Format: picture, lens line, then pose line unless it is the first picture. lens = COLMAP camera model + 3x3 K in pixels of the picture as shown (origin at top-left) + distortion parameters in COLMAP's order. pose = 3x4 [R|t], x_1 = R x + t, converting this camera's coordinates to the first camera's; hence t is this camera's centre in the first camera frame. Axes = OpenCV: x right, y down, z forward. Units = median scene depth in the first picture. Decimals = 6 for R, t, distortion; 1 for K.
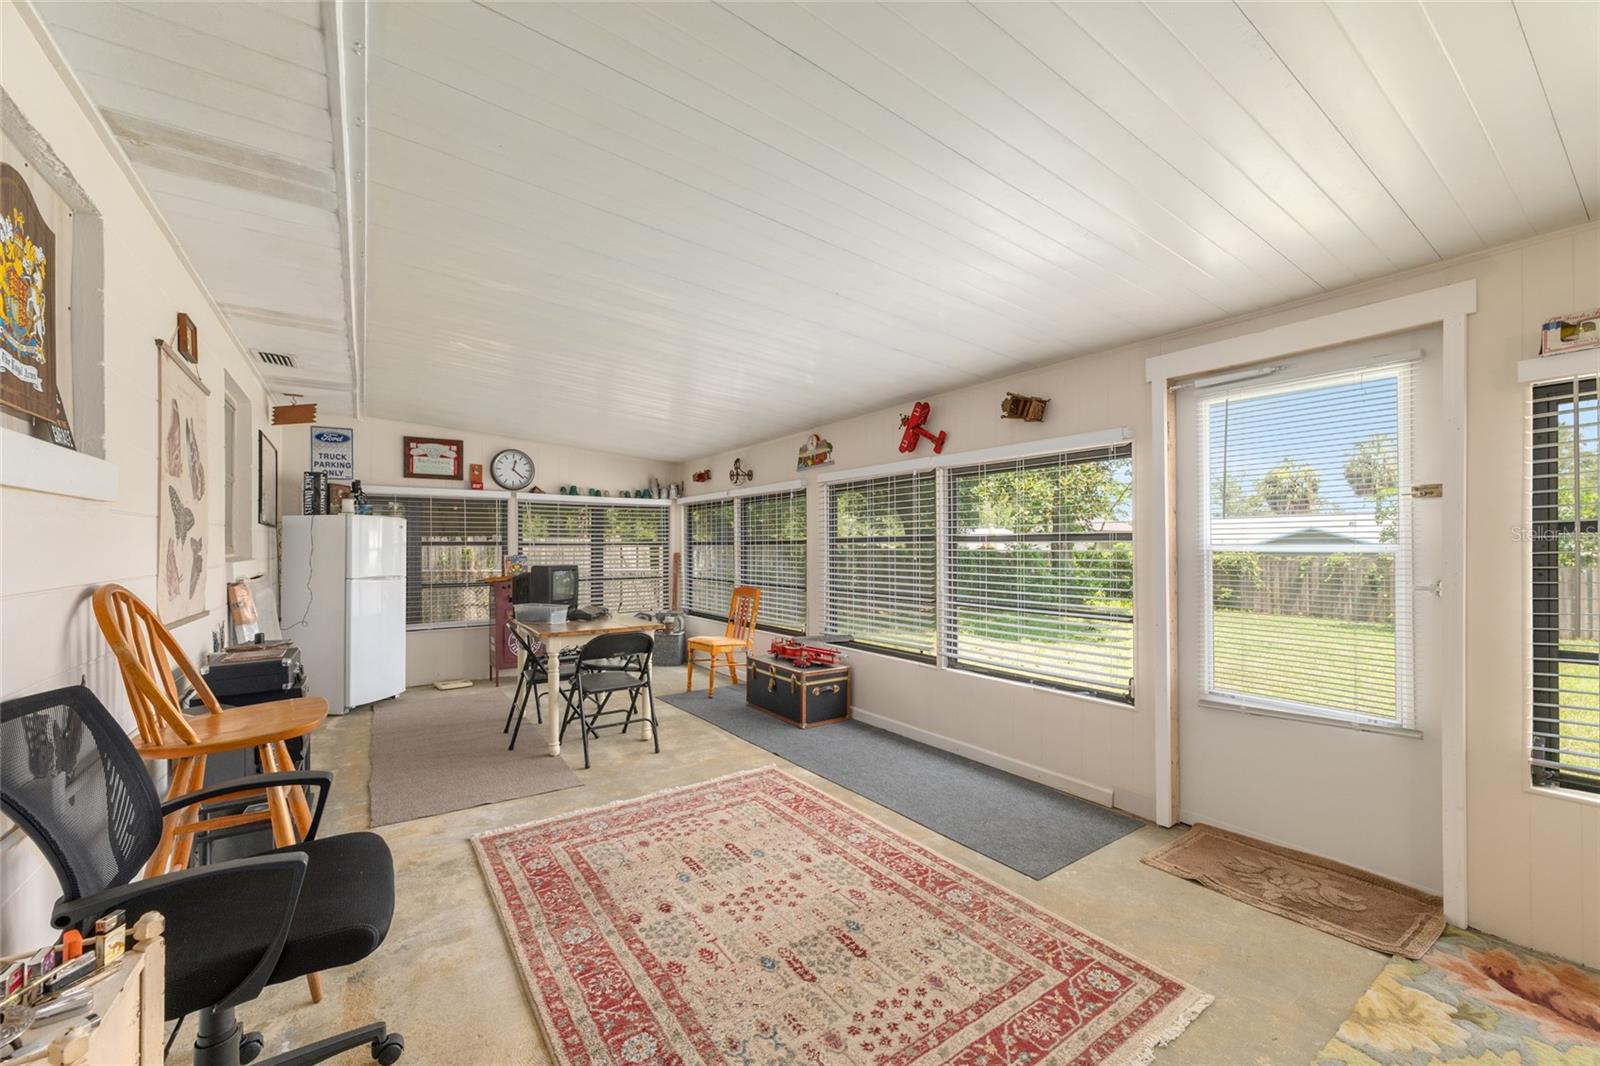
lens RADIAL K [[628.8, 0, 801.2], [0, 628.8, 536.6], [0, 0, 1]] dist [0.000573, -0.000114]
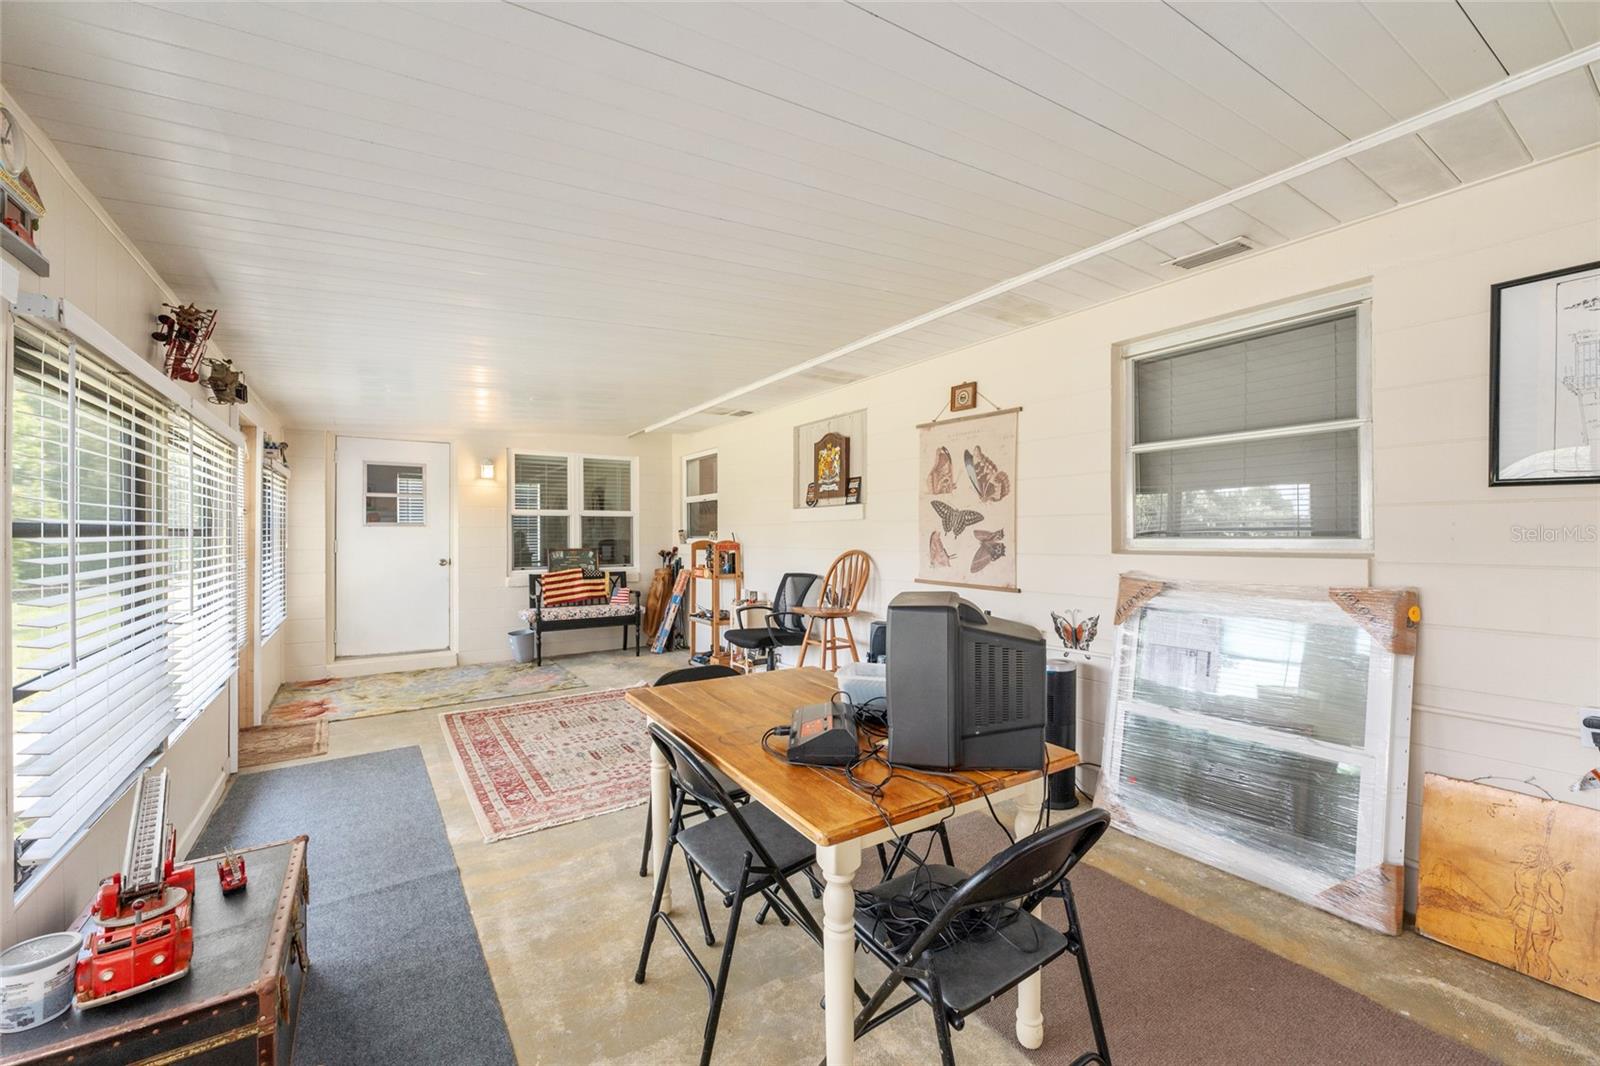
lens RADIAL K [[630.9, 0, 802.2], [0, 630.9, 537.1], [0, 0, 1]] dist [-0.000852, -0.000544]
pose [[-0.999930, 0.006958, 0.009616, -0.574229], [0.006857, 0.999921, -0.010500, 0.028741], [-0.009689, -0.010433, -0.999899, 2.373512]]
